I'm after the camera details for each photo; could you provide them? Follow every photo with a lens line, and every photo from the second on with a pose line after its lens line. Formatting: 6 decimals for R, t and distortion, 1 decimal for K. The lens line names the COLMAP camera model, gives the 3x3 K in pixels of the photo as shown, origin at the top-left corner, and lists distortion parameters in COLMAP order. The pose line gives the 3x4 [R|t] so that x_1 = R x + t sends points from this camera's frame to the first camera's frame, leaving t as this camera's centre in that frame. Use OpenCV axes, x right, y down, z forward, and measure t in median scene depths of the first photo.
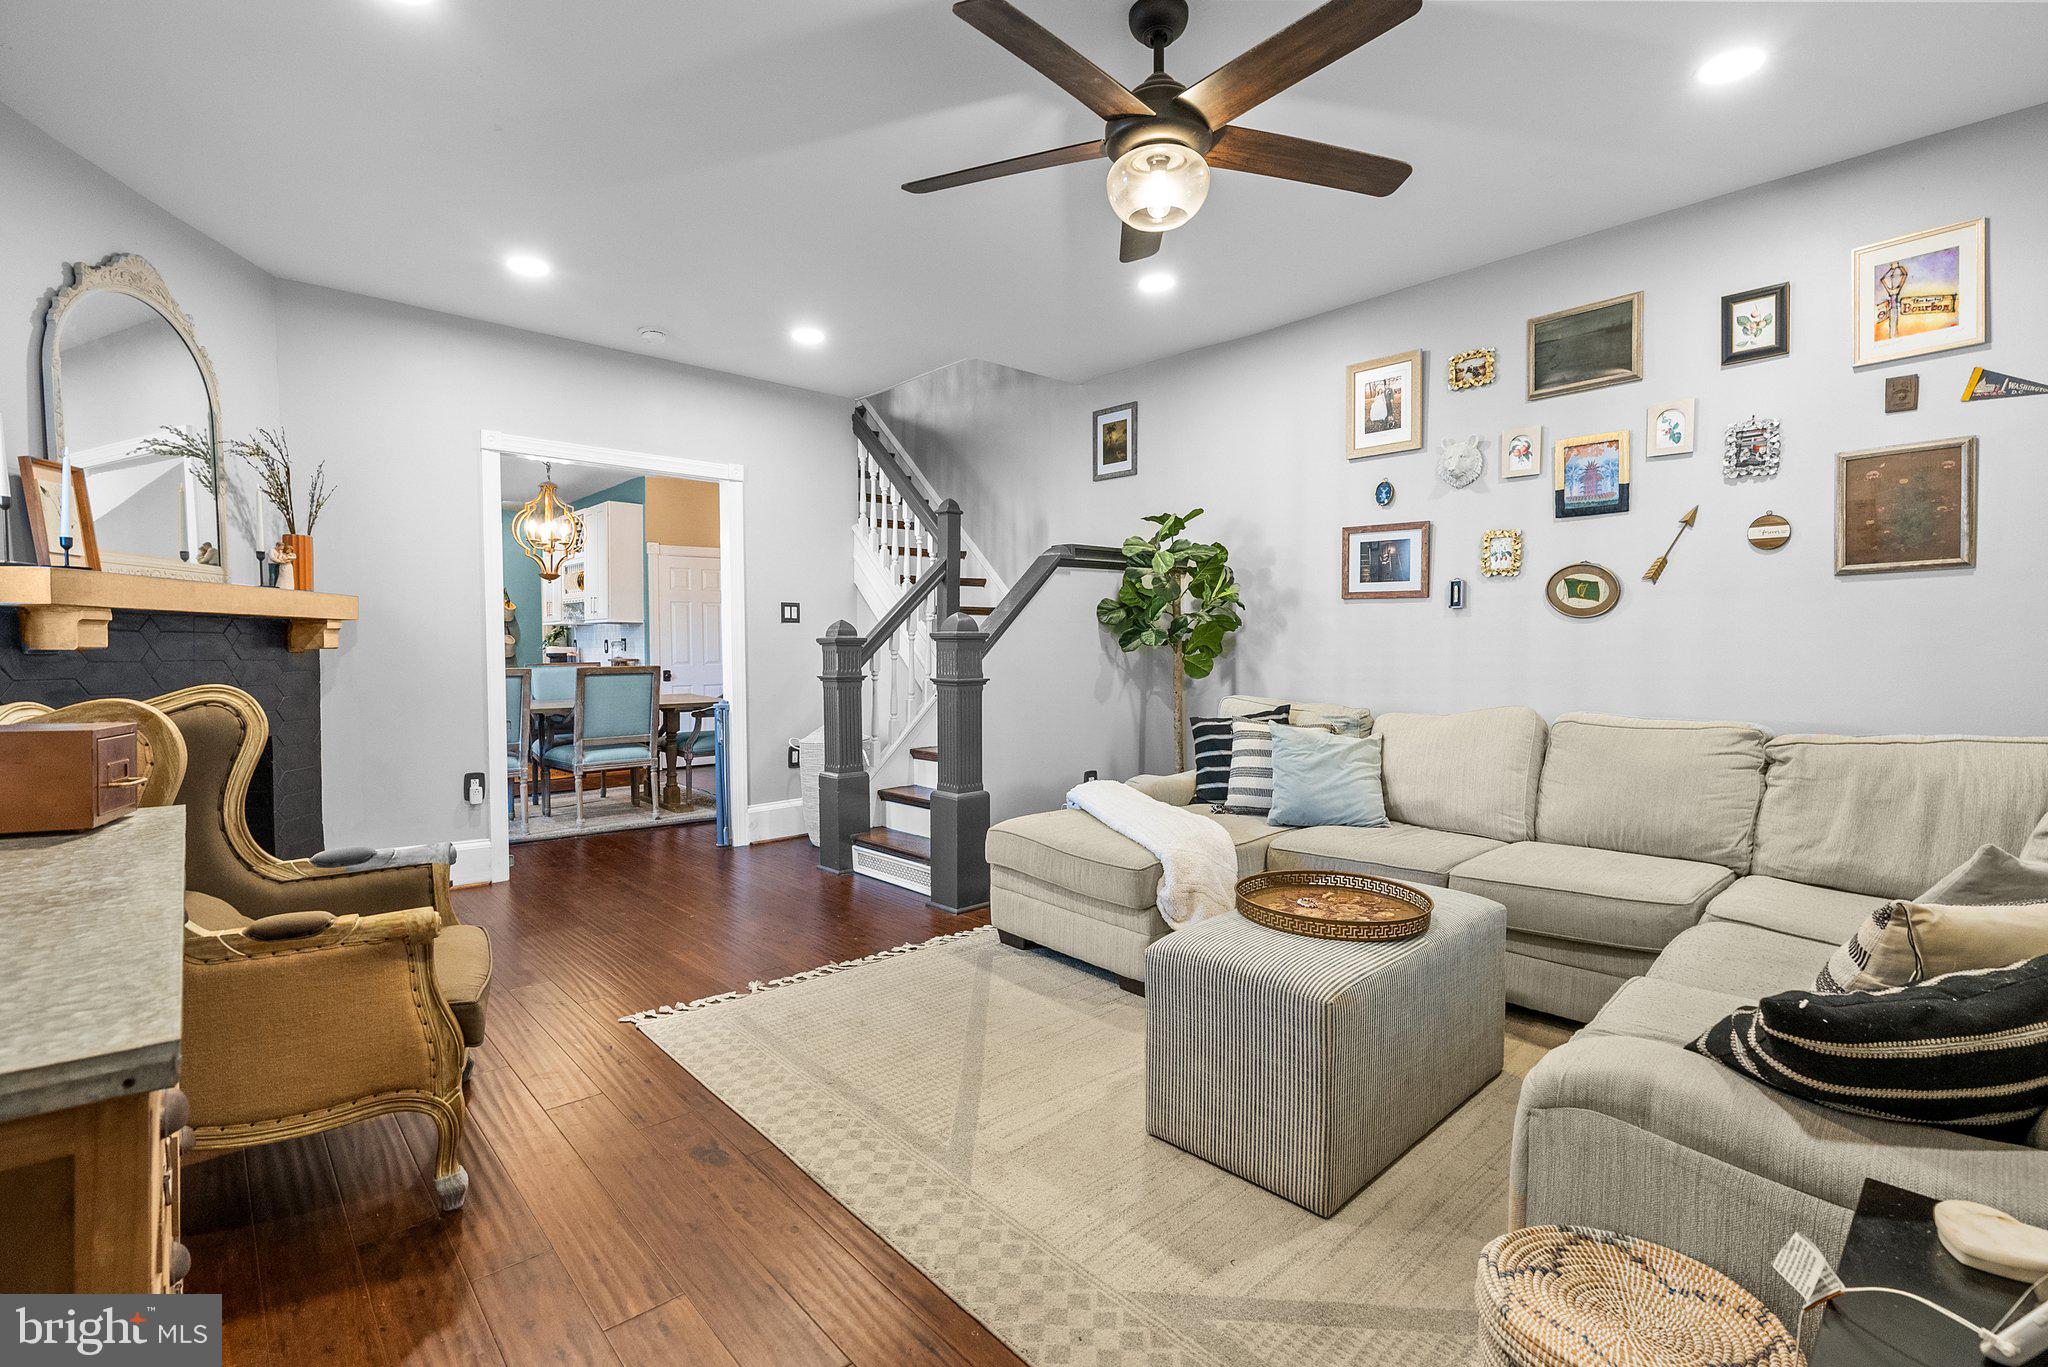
lens RADIAL K [[925.5, 0, 1041.5], [0, 925.5, 677.7], [0, 0, 1]] dist [-0.001169, 0.001257]
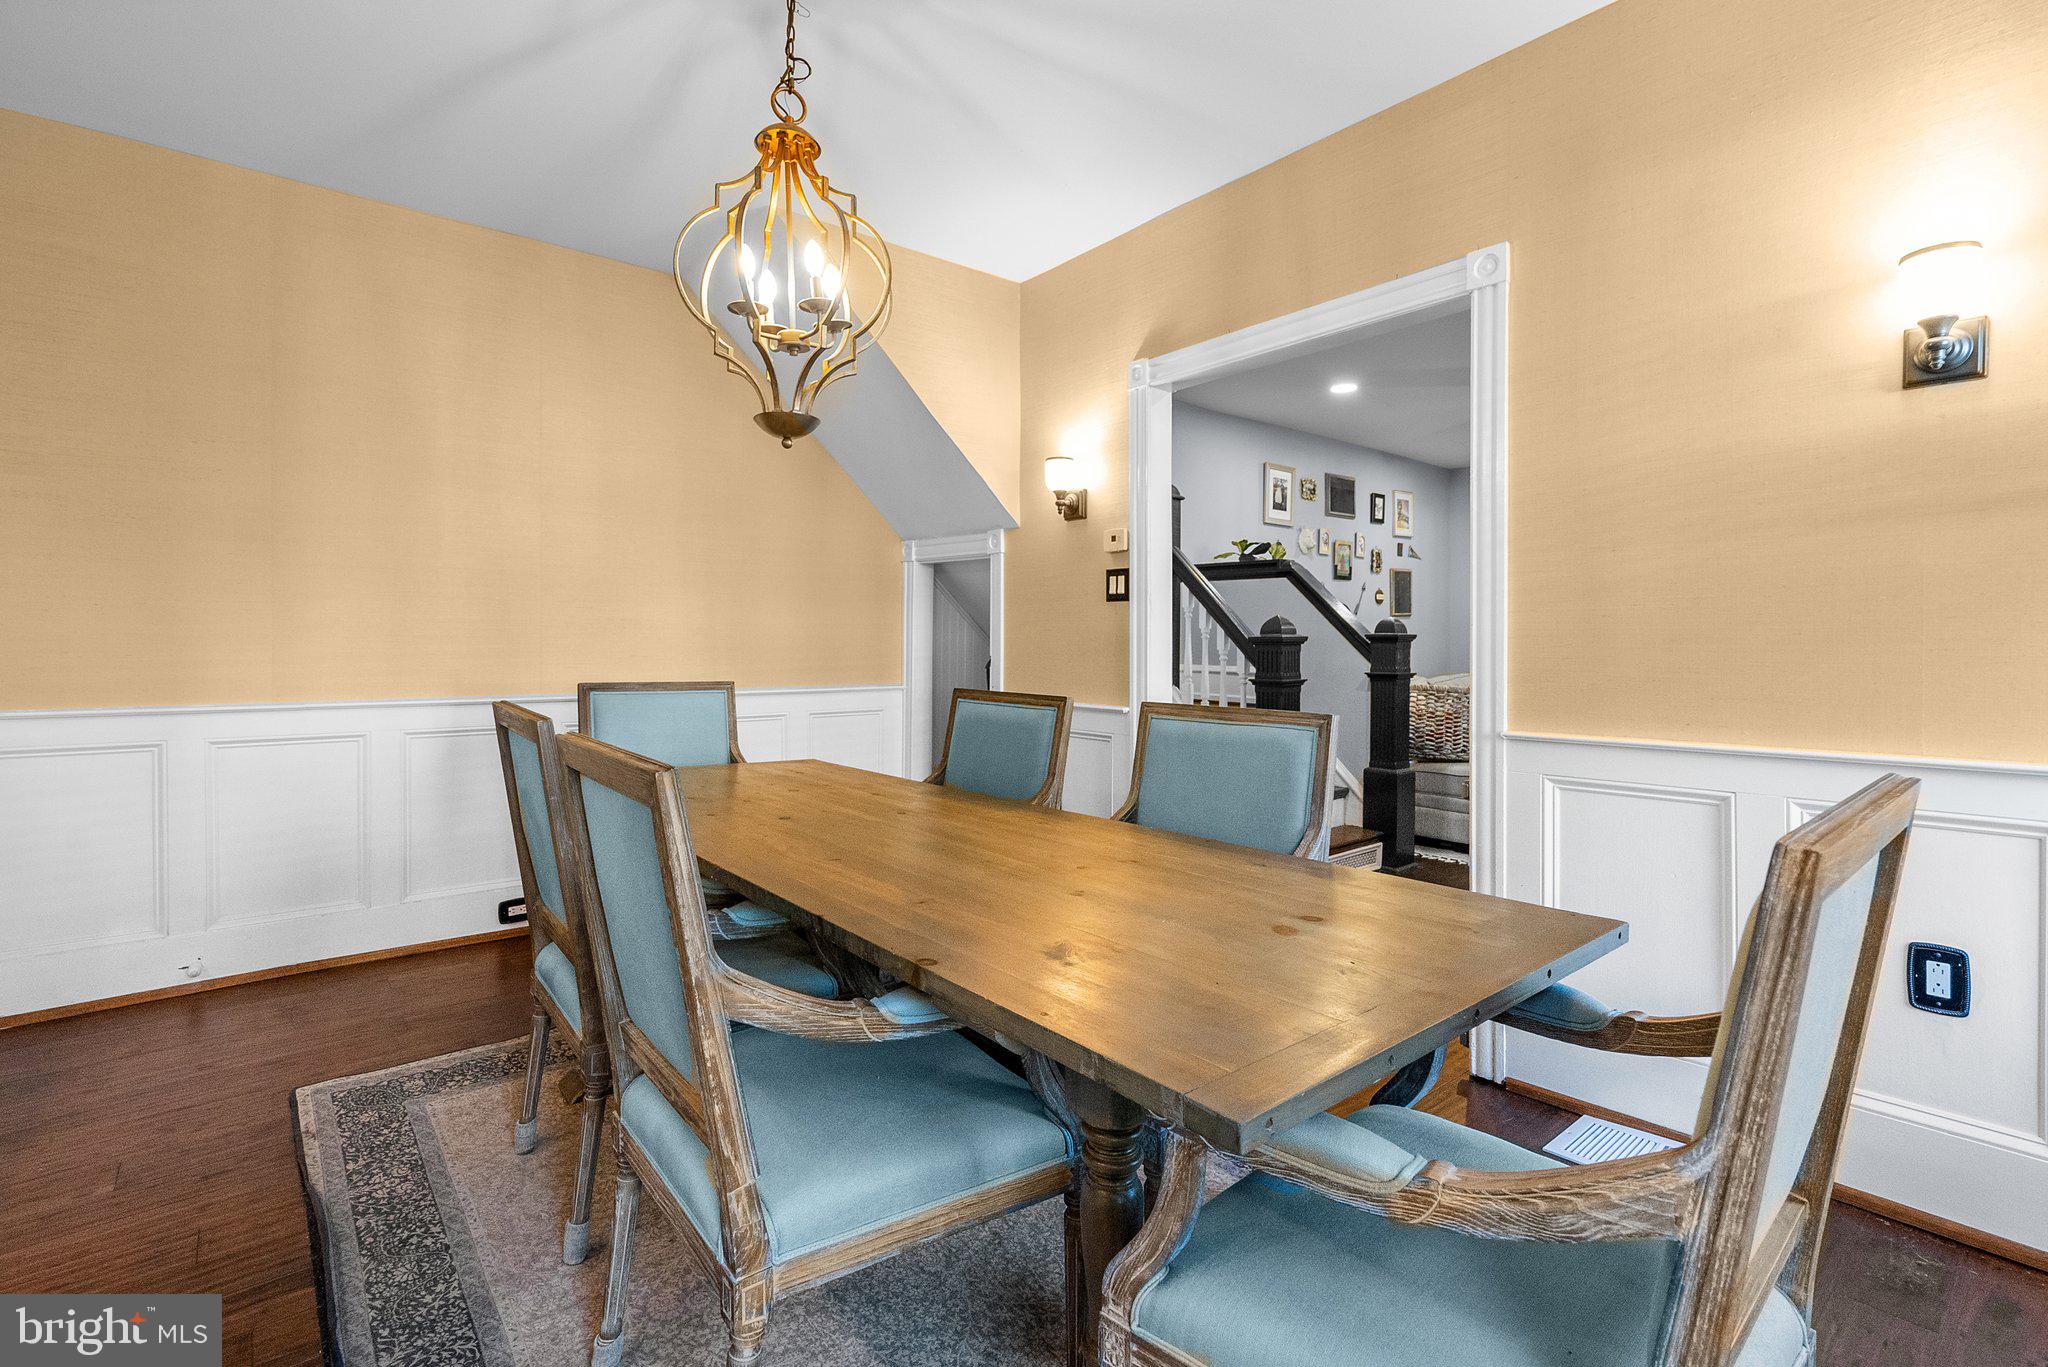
lens RADIAL K [[925.5, 0, 1030.5], [0, 925.5, 644.2], [0, 0, 1]] dist [-0.001169, 0.001257]
pose [[0.073528, -0.000251, 0.997293, -0.996703], [0.034288, 0.999409, -0.002276, -0.037693], [-0.996704, 0.034362, 0.073493, 1.048348]]
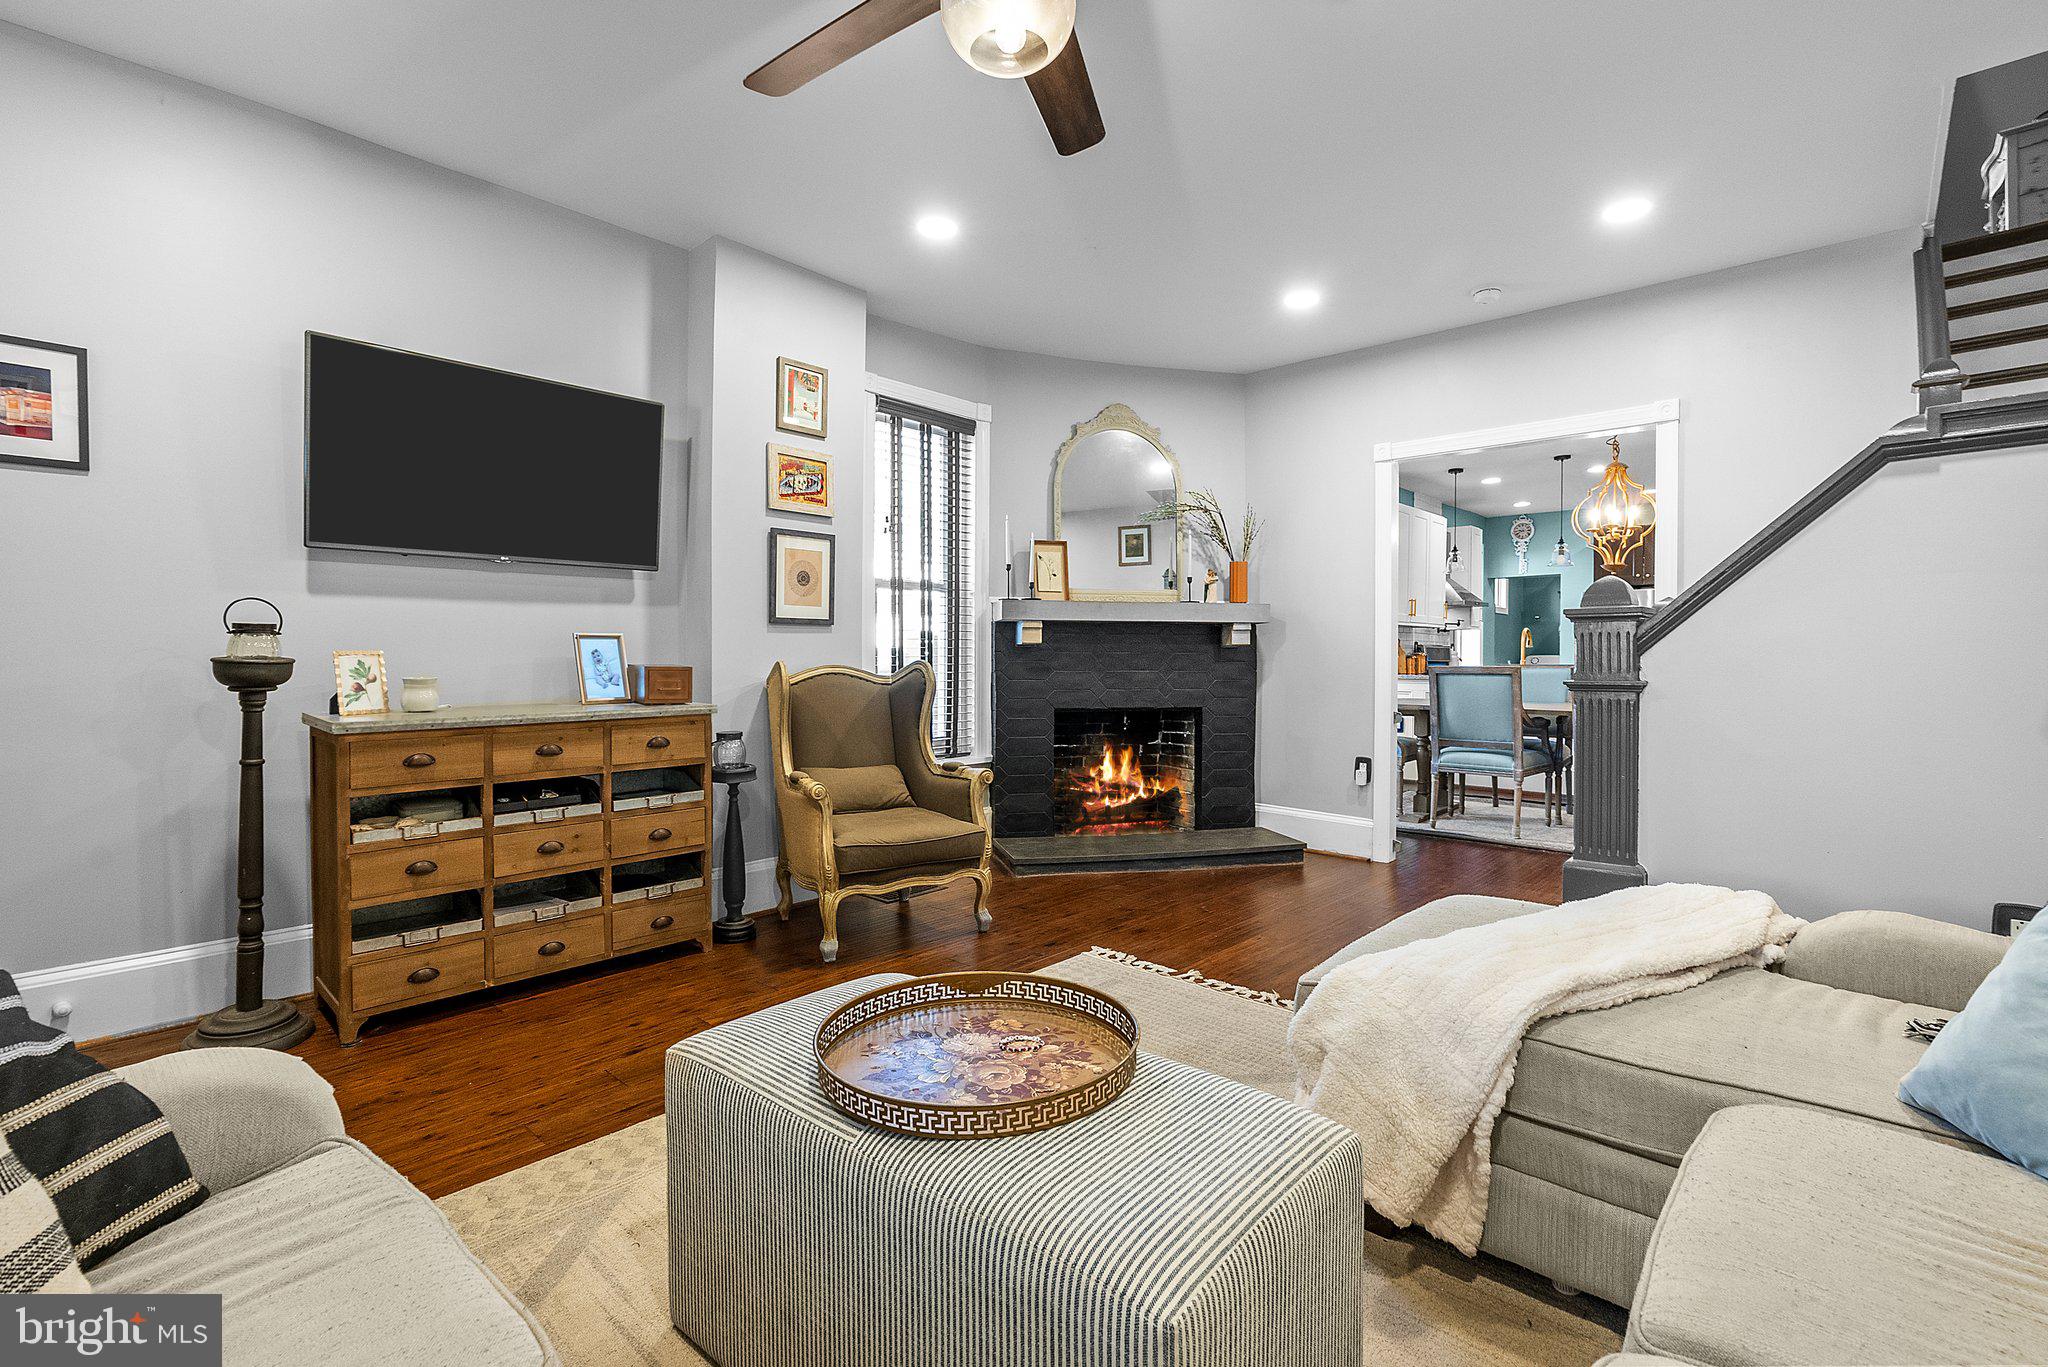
lens RADIAL K [[925.5, 0, 1017.2], [0, 925.5, 672.7], [0, 0, 1]] dist [-0.001169, 0.001257]
pose [[0.091323, 0.018966, -0.995641, 0.380559], [-0.035561, 0.999243, 0.015773, -0.000494], [0.995186, 0.033966, 0.091928, 0.409791]]
